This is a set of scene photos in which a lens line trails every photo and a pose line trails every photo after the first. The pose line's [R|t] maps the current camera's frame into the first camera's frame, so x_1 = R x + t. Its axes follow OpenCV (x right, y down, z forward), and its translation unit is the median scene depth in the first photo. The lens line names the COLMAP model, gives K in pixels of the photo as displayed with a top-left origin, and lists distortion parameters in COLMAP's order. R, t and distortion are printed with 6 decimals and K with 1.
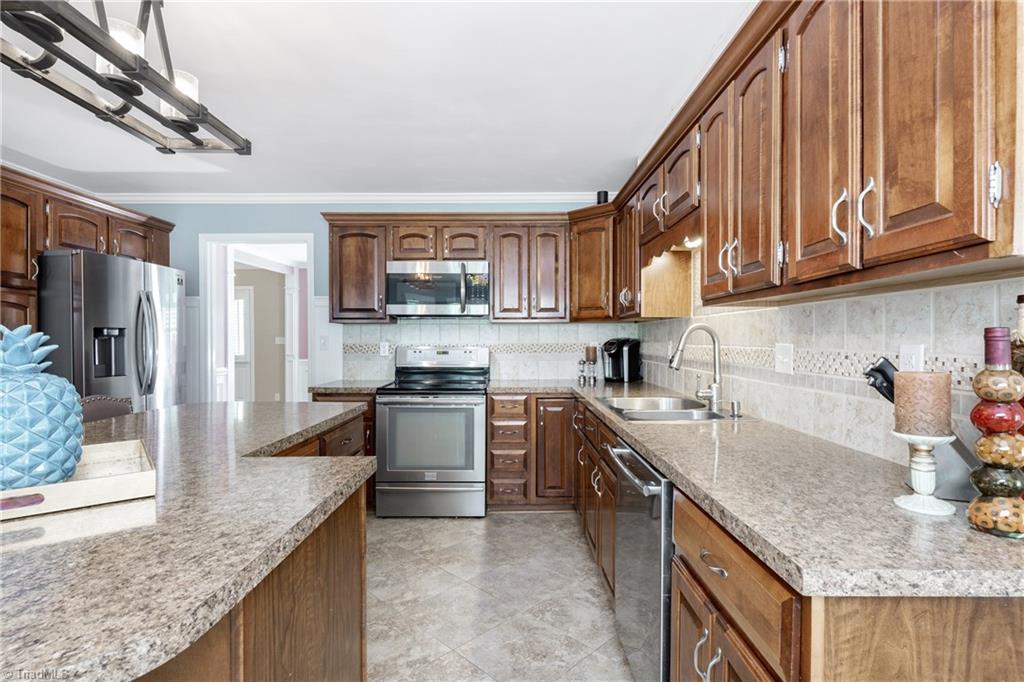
lens RADIAL K [[503.5, 0, 513.2], [0, 503.5, 339.7], [0, 0, 1]] dist [0.004393, -0.000204]
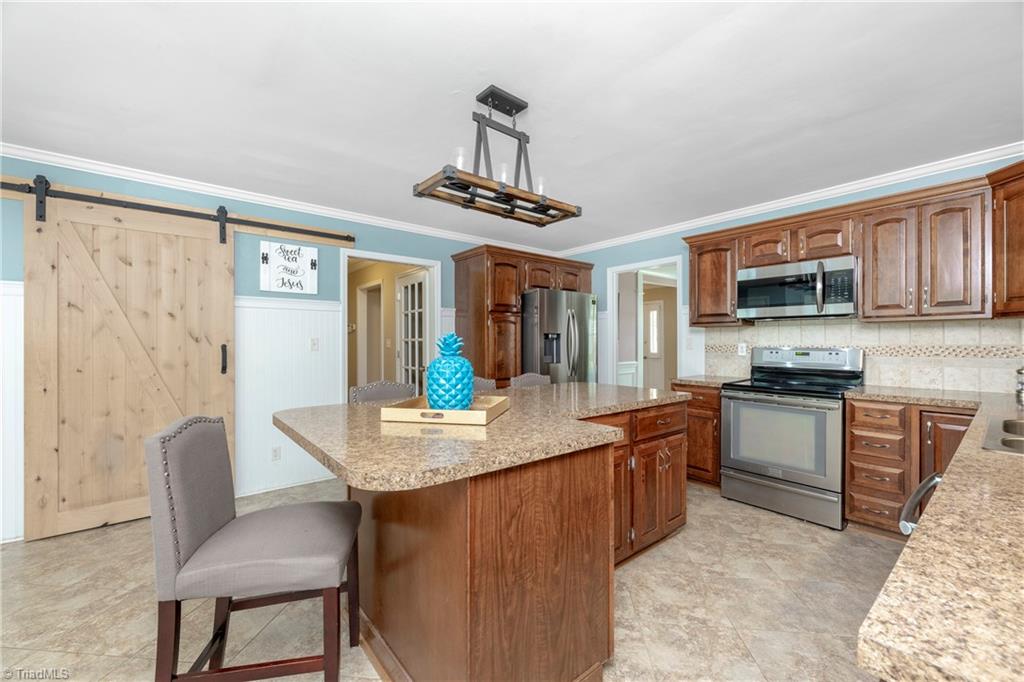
lens RADIAL K [[413.6, 0, 509.0], [0, 413.6, 339.4], [0, 0, 1]] dist [0.002005, -0.000454]
pose [[0.626899, -0.003328, -0.779094, 0.148767], [-0.000836, 0.999987, -0.004944, 0.002000], [0.779100, 0.003751, 0.626888, 0.037524]]
